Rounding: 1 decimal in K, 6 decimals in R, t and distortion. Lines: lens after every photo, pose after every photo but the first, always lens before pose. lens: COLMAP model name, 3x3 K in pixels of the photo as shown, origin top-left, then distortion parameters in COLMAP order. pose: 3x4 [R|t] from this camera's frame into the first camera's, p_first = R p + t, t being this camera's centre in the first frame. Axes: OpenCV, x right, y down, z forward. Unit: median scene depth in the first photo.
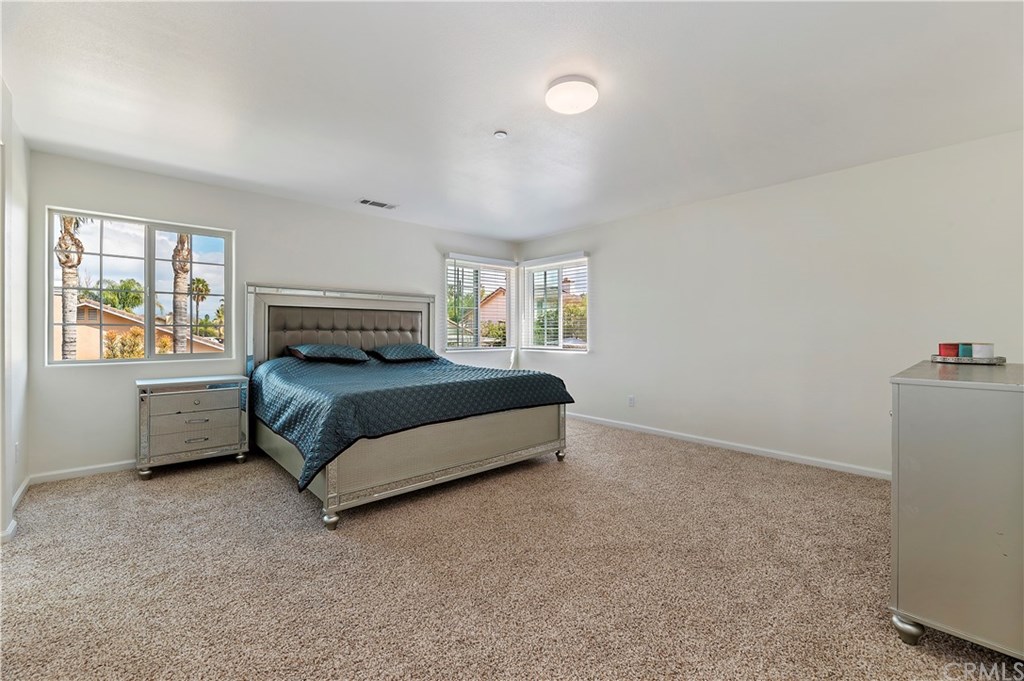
lens RADIAL K [[426.5, 0, 502.9], [0, 426.5, 335.1], [0, 0, 1]] dist [-0.009640, 0.000252]
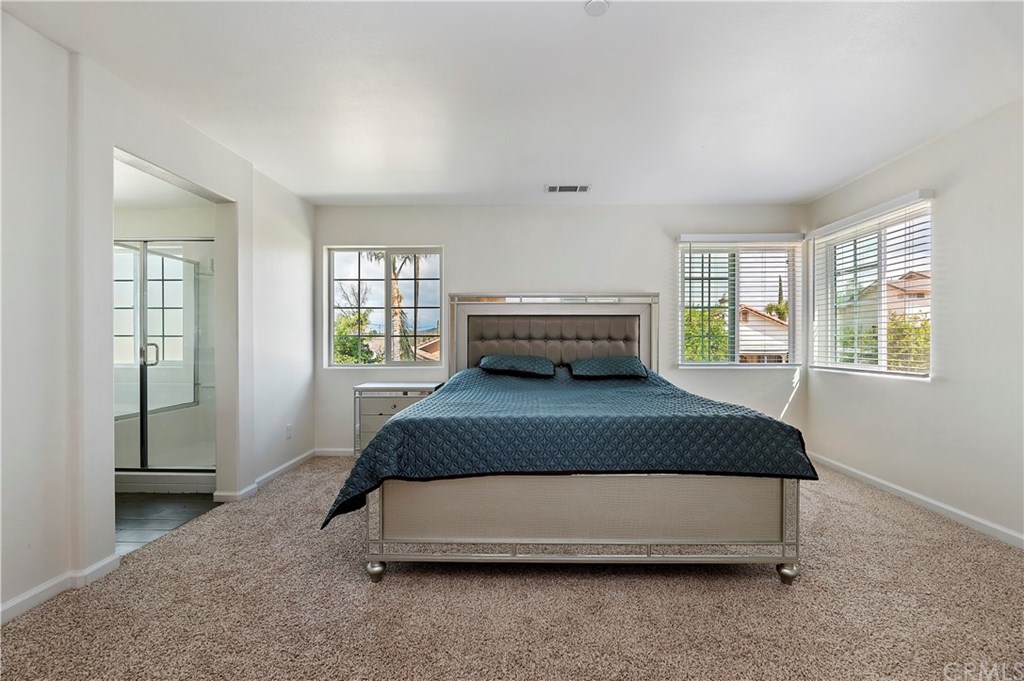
lens RADIAL K [[426.5, 0, 522.7], [0, 426.5, 345.4], [0, 0, 1]] dist [-0.009640, 0.000252]
pose [[0.743488, 0.006114, -0.668721, 0.190487], [-0.002884, 0.999978, 0.005937, -0.004424], [0.668743, -0.002486, 0.743489, 0.300983]]
